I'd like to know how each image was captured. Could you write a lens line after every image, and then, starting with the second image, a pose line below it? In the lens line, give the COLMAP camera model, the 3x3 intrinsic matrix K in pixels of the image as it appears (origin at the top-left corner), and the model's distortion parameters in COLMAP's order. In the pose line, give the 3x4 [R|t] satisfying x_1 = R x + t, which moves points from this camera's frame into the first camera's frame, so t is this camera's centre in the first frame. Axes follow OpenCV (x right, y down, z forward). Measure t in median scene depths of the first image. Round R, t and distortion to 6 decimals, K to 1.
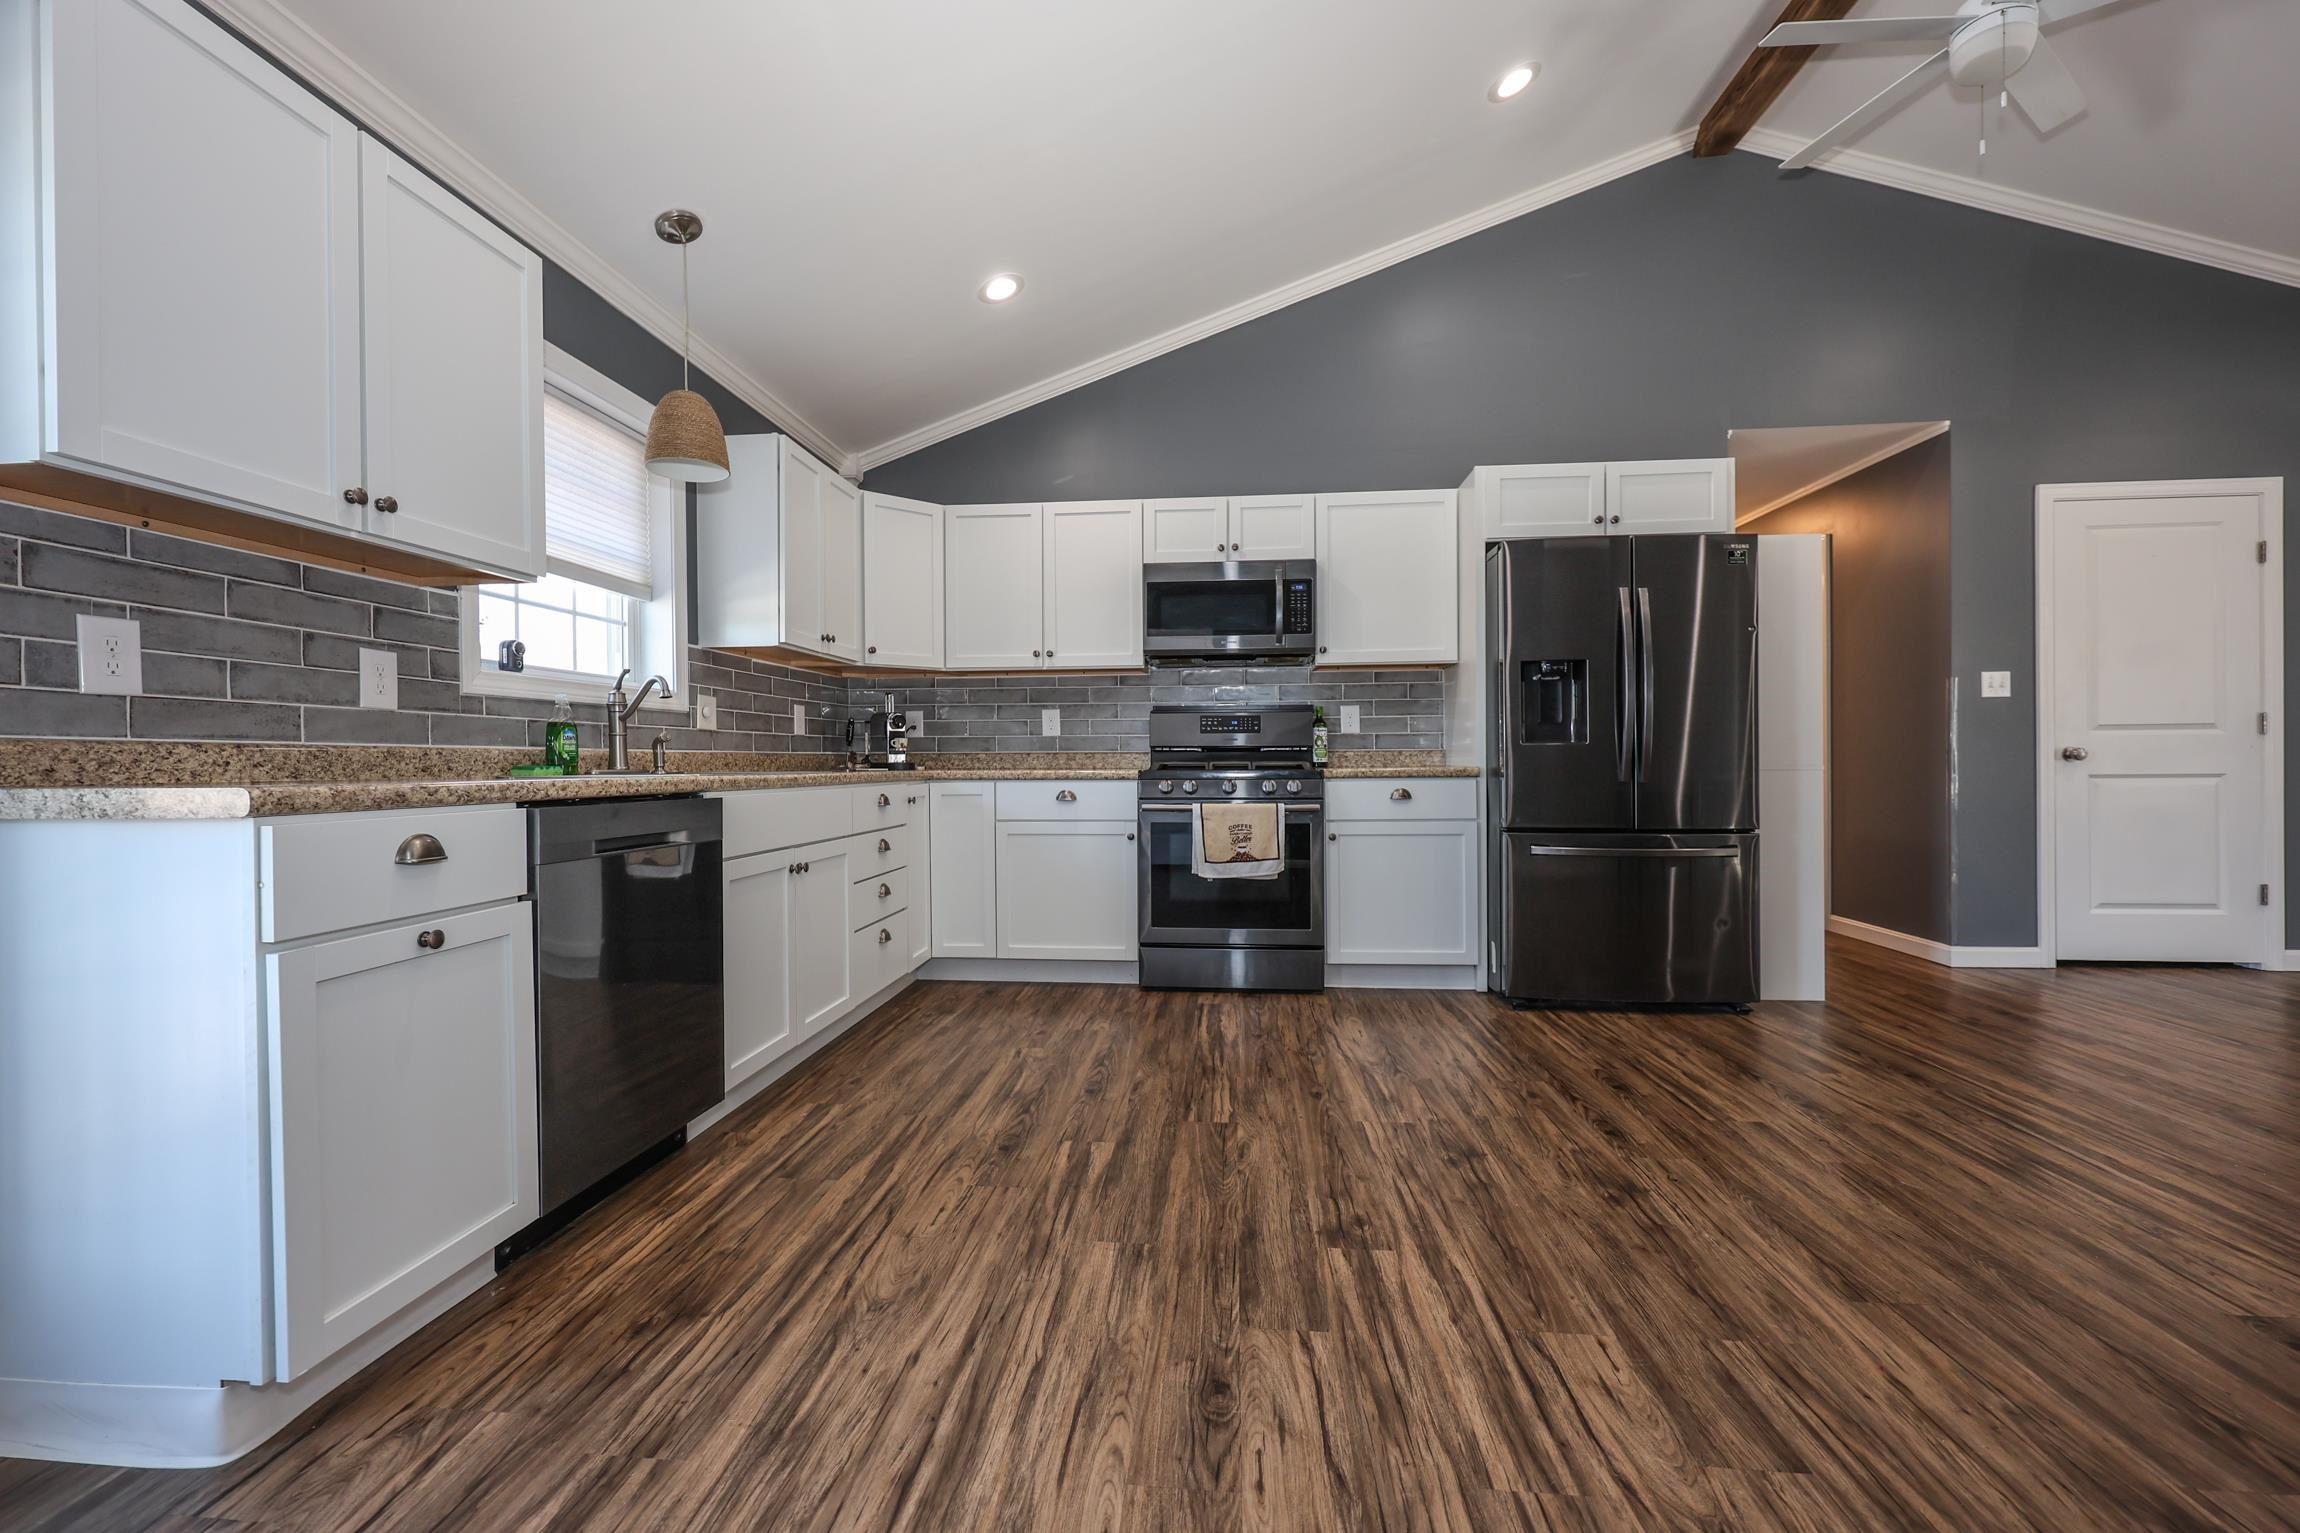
lens RADIAL K [[910.2, 0, 1134.0], [0, 910.2, 774.8], [0, 0, 1]] dist [-0.000559, 0.000327]
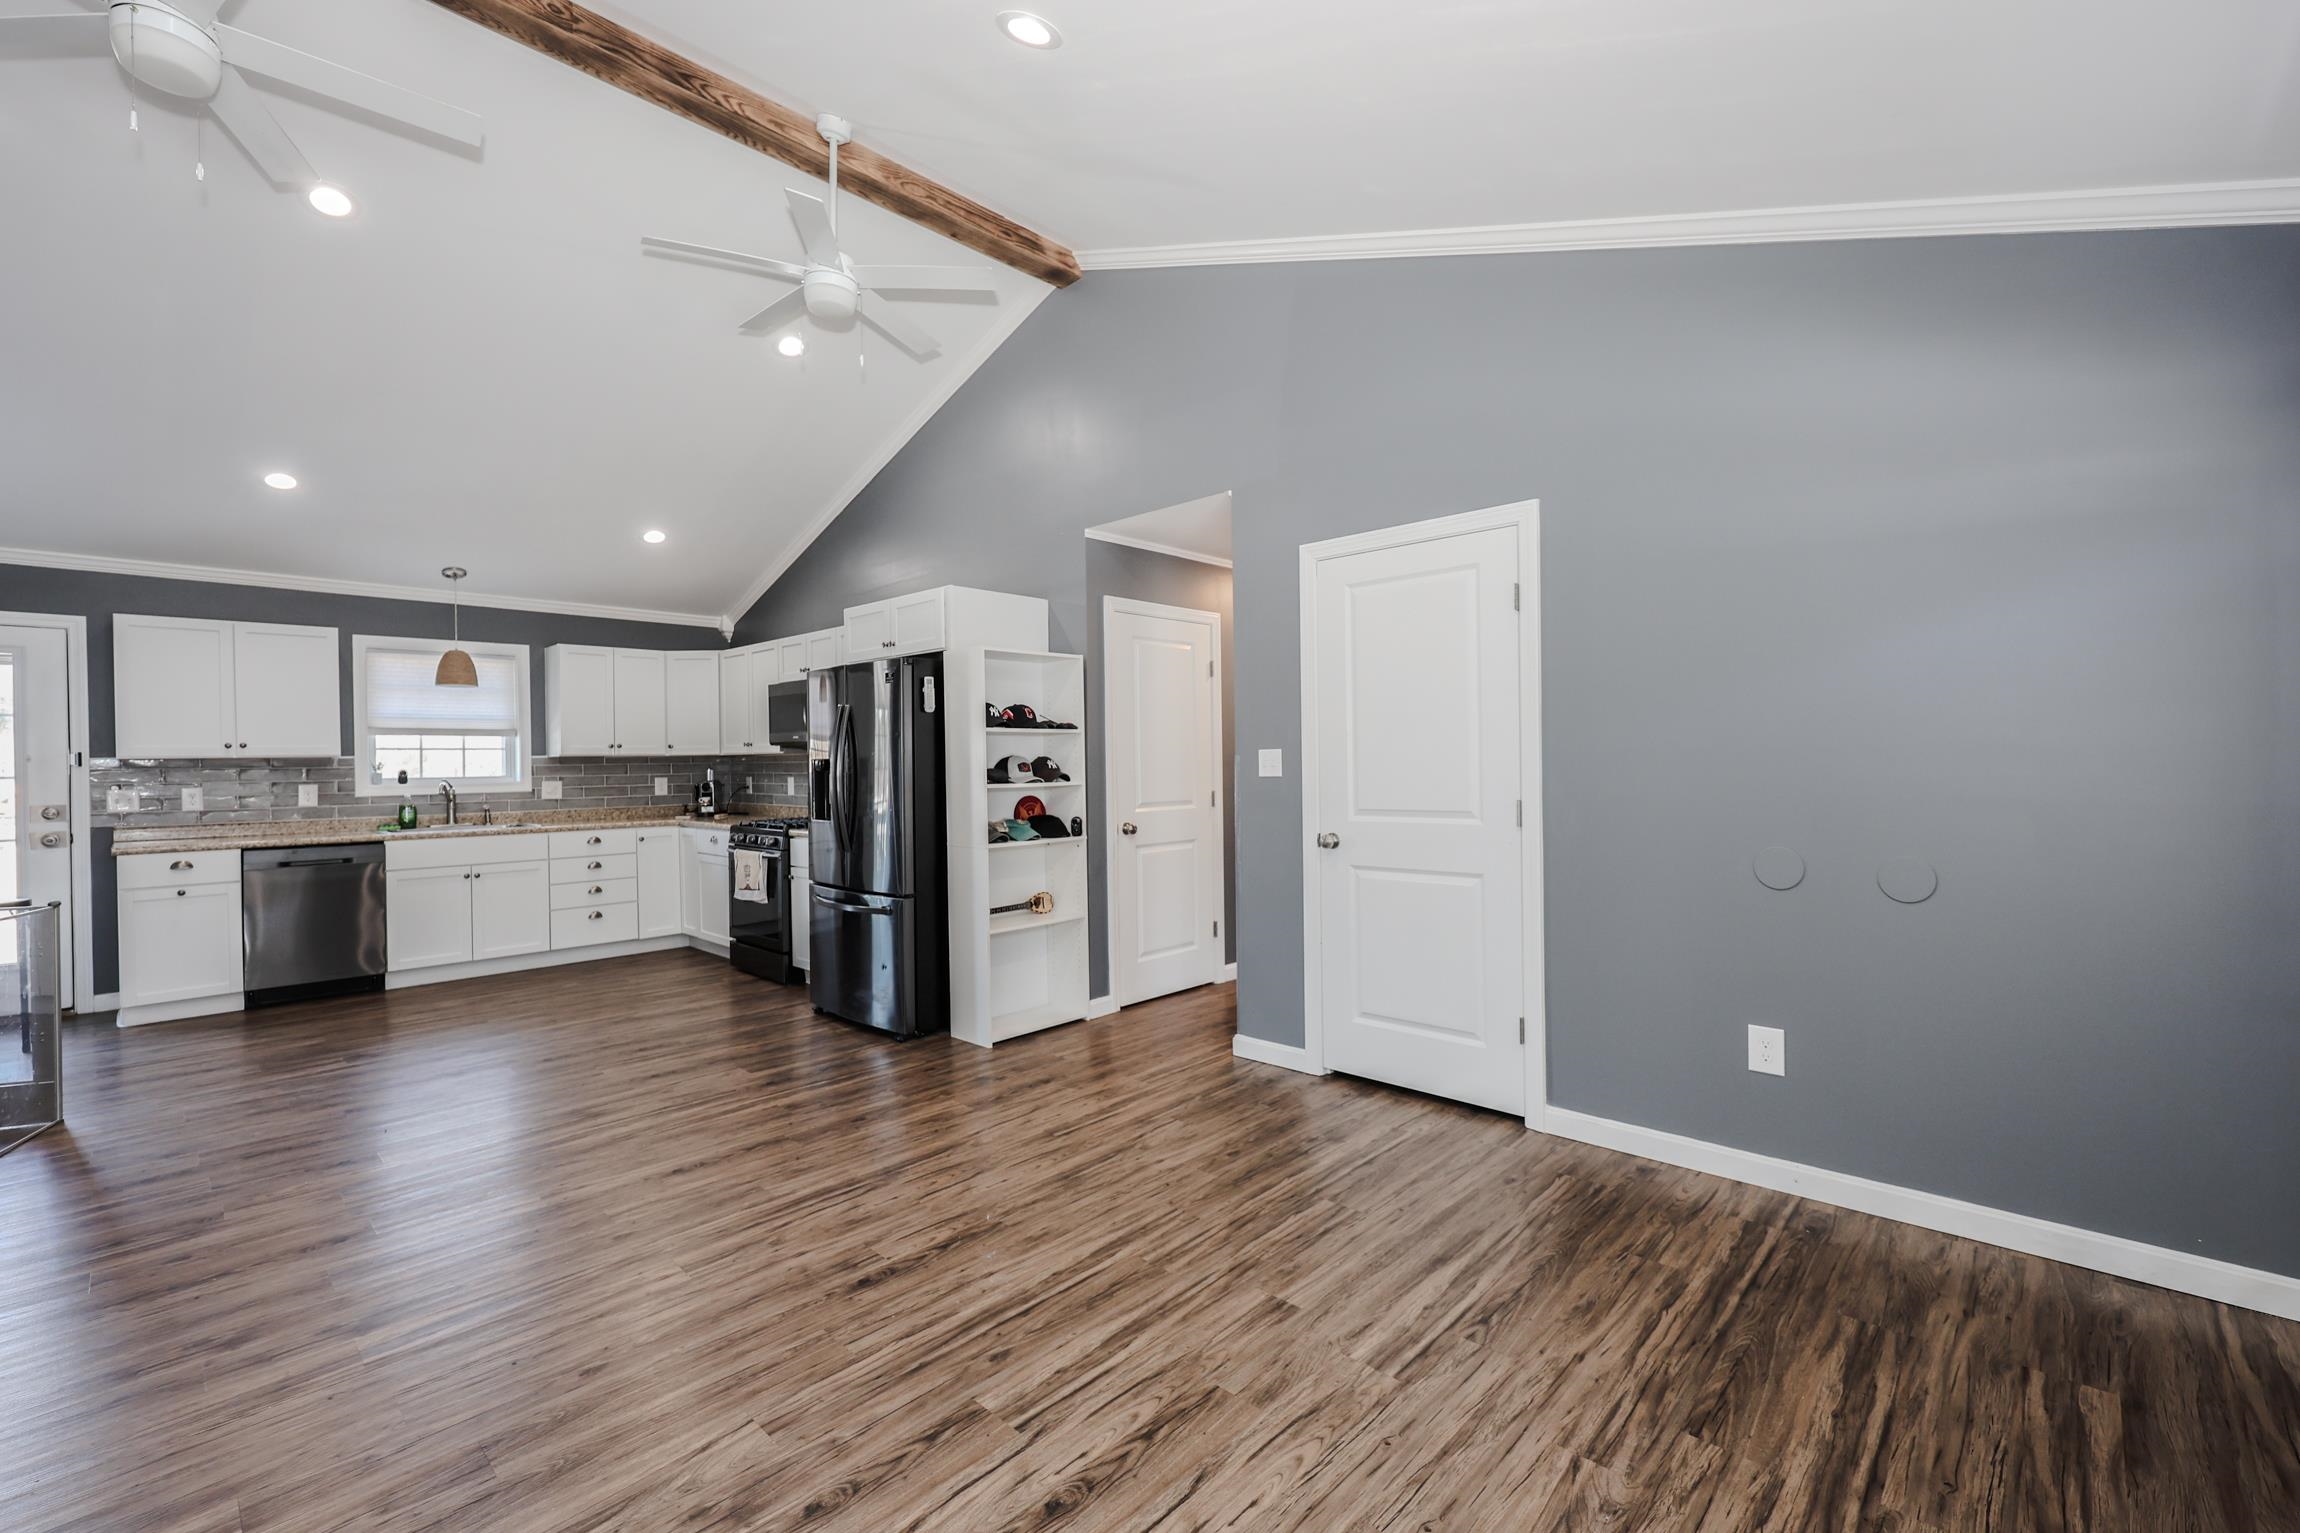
lens RADIAL K [[966.2, 0, 1154.8], [0, 966.2, 771.3], [0, 0, 1]] dist [0.003653, 0.000824]
pose [[0.788638, 0.001611, -0.614856, 2.083474], [-0.000362, 0.999998, 0.002156, -0.131760], [0.614858, -0.001477, 0.788636, 0.201756]]
